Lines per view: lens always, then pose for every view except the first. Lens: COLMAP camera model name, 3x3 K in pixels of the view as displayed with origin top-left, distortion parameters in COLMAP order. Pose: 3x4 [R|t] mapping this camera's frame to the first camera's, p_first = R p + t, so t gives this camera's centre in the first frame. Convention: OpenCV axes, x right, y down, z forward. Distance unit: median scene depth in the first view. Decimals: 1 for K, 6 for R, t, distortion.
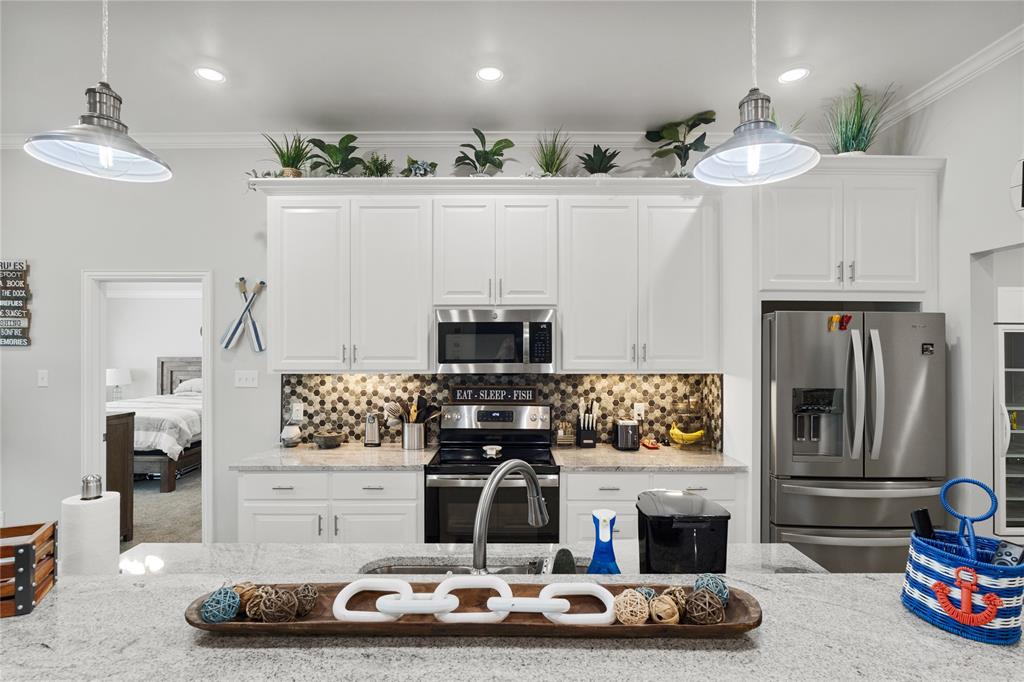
lens RADIAL K [[487.6, 0, 515.1], [0, 487.6, 342.0], [0, 0, 1]] dist [-0.007838, -0.000662]
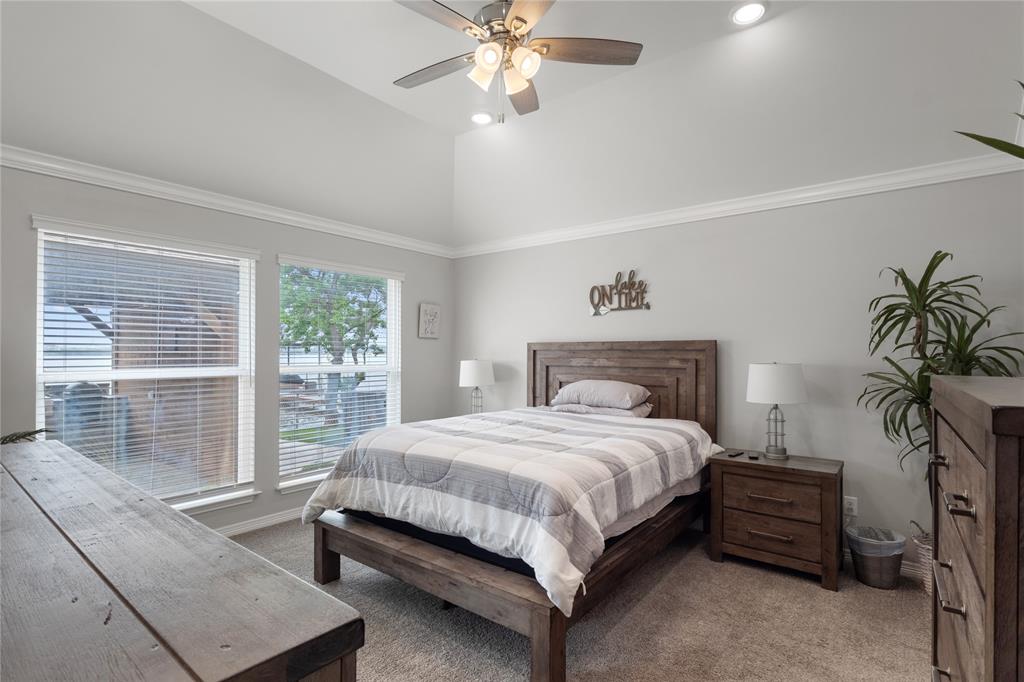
lens RADIAL K [[487.6, 0, 511.2], [0, 487.6, 348.2], [0, 0, 1]] dist [-0.007838, -0.000662]
pose [[0.780863, -0.006345, -0.624670, -0.387901], [0.002571, 0.999973, -0.006943, 0.043681], [0.624697, 0.003816, 0.780858, 0.532722]]
